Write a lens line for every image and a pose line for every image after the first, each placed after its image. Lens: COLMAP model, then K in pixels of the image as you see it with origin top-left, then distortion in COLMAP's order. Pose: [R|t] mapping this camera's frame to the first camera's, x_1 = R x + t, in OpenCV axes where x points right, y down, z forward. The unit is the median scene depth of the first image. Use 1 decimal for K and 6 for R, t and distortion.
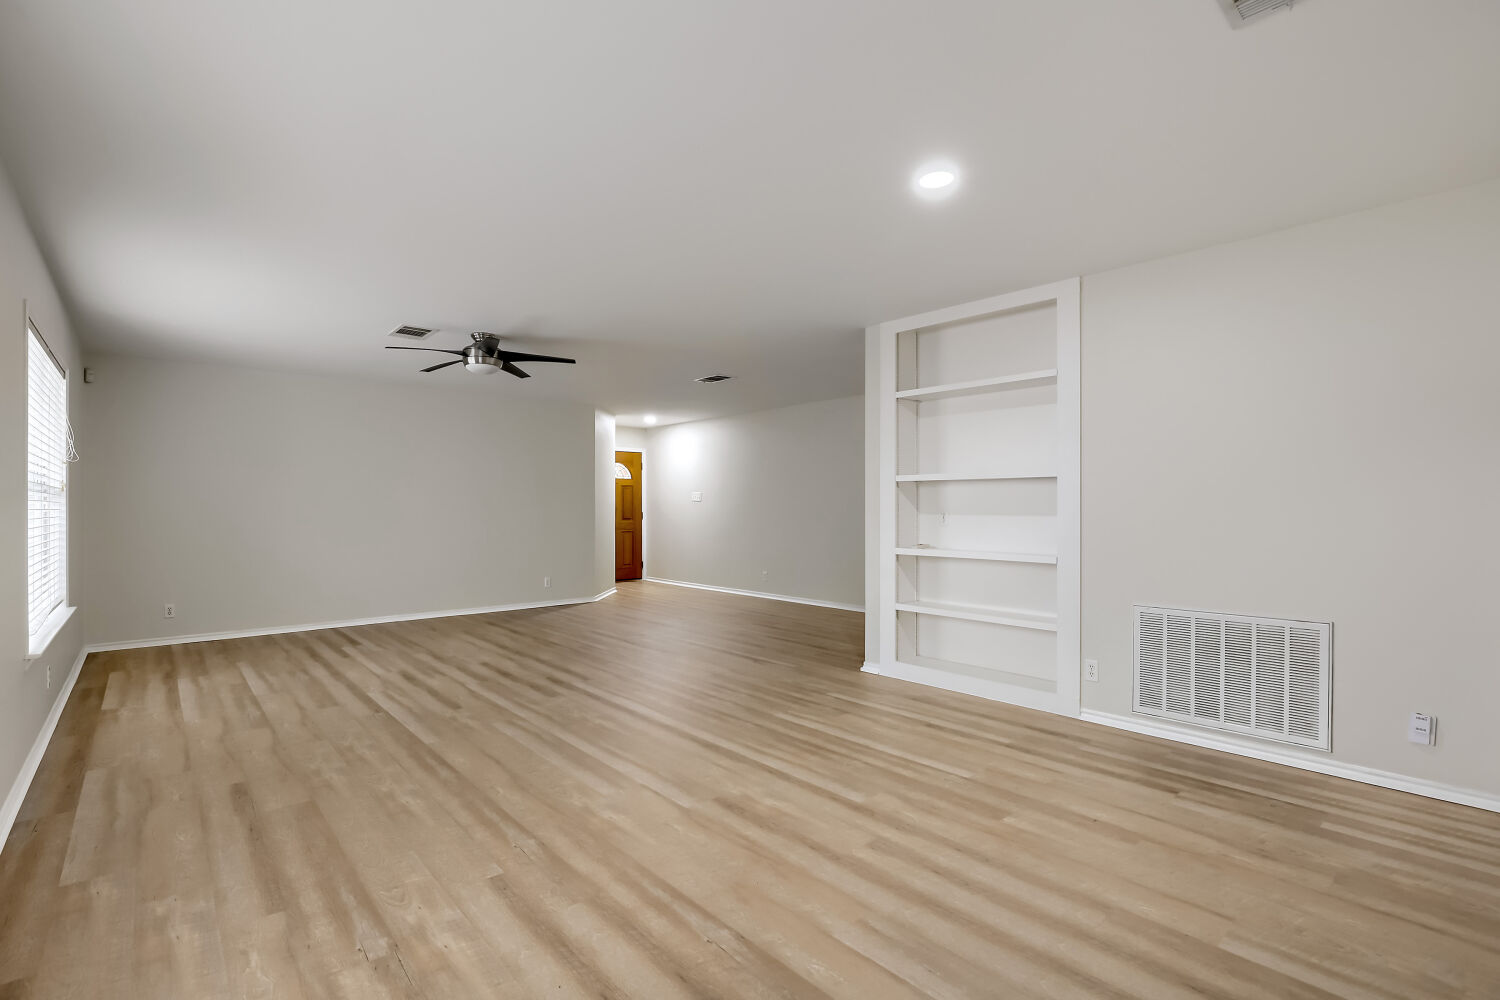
lens RADIAL K [[682.8, 0, 740.6], [0, 682.8, 501.7], [0, 0, 1]] dist [-0.020347, 0.000620]
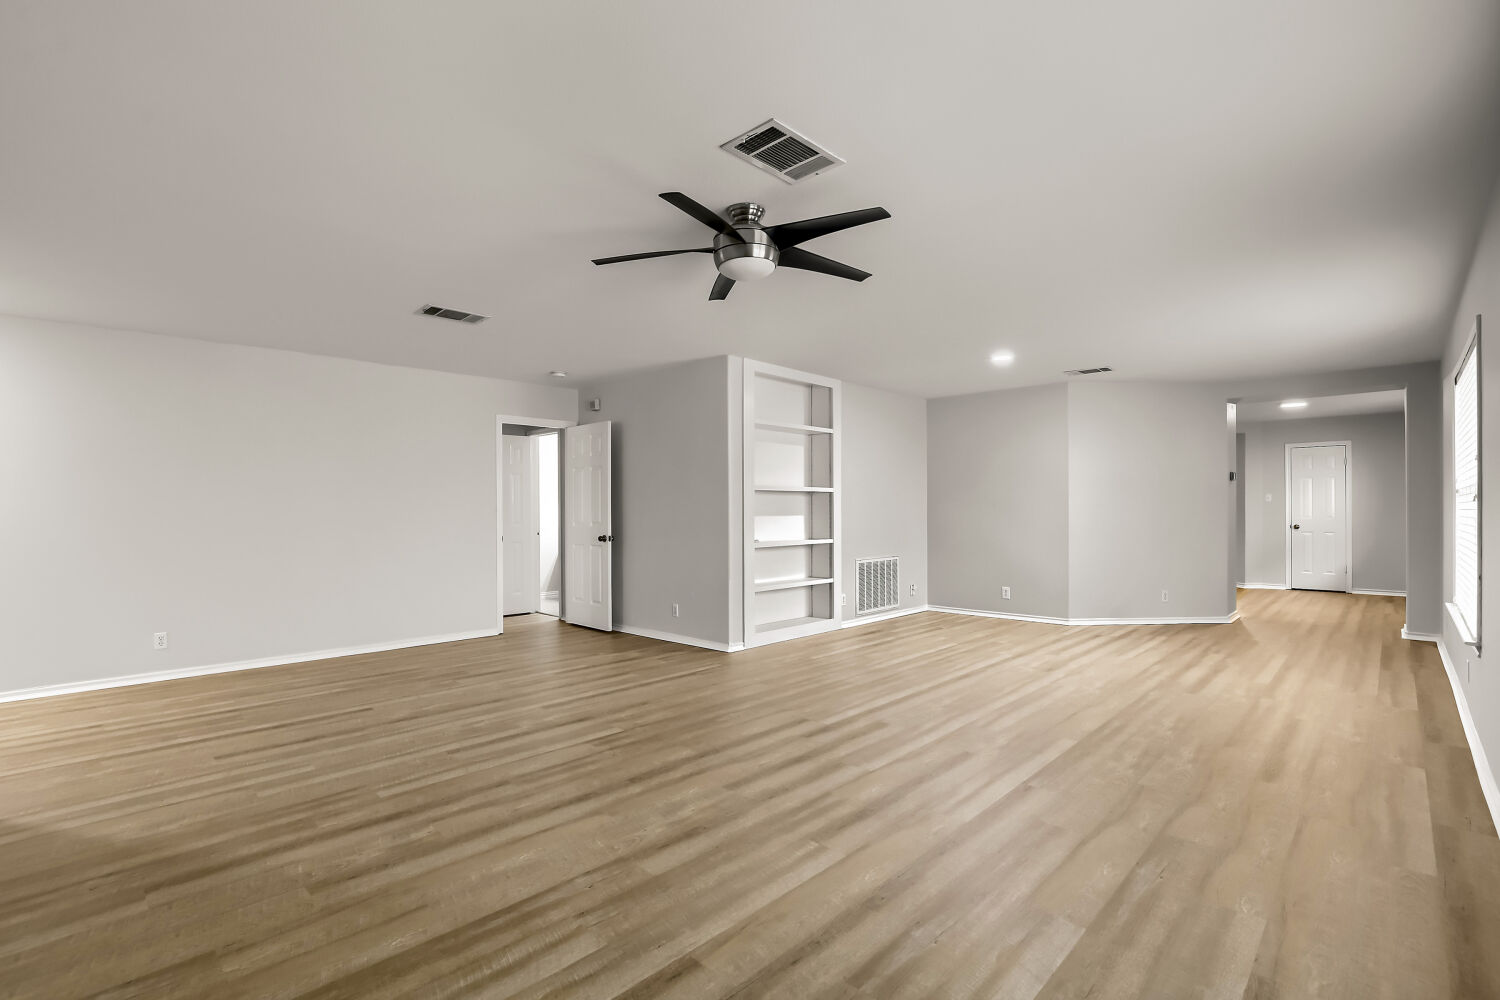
lens RADIAL K [[682.8, 0, 742.3], [0, 682.8, 506.8], [0, 0, 1]] dist [-0.020347, 0.000620]
pose [[-0.077670, 0.007006, 0.996955, -1.574580], [-0.004793, 0.999961, -0.007401, 0.017593], [-0.996968, -0.005354, -0.077633, 1.731756]]
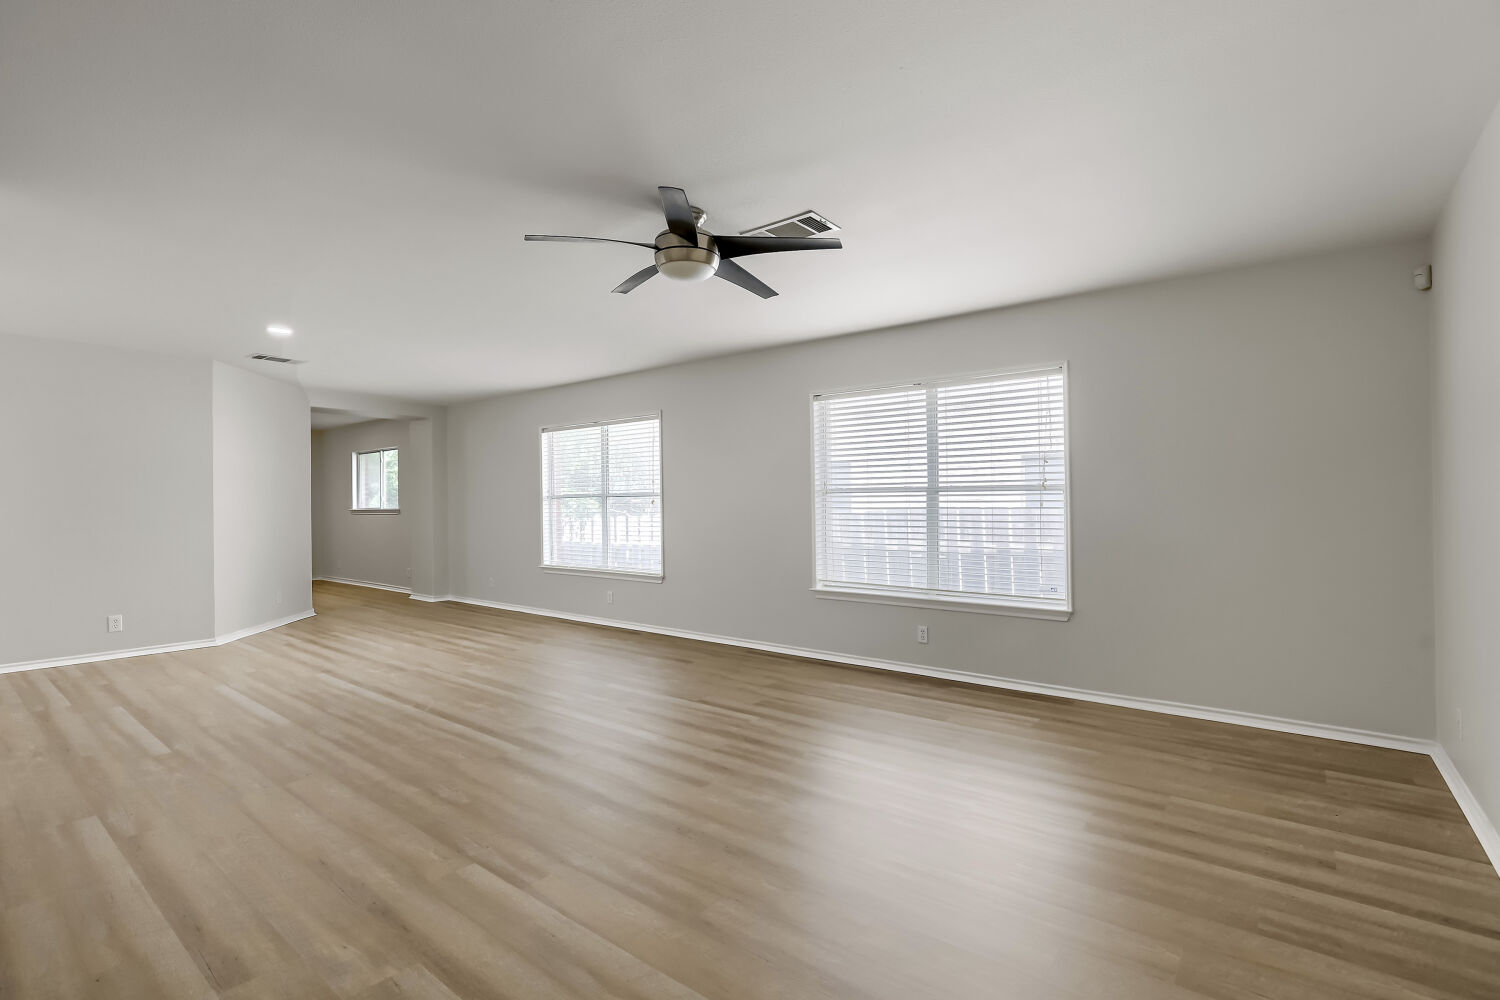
lens RADIAL K [[658.5, 0, 755.3], [0, 658.5, 508.1], [0, 0, 1]] dist [-0.001966, -0.000095]
pose [[-0.987439, -0.001912, -0.157987, -0.547996], [-0.000074, 0.999932, -0.011644, 0.022134], [0.157998, -0.011486, -0.987373, 2.609091]]
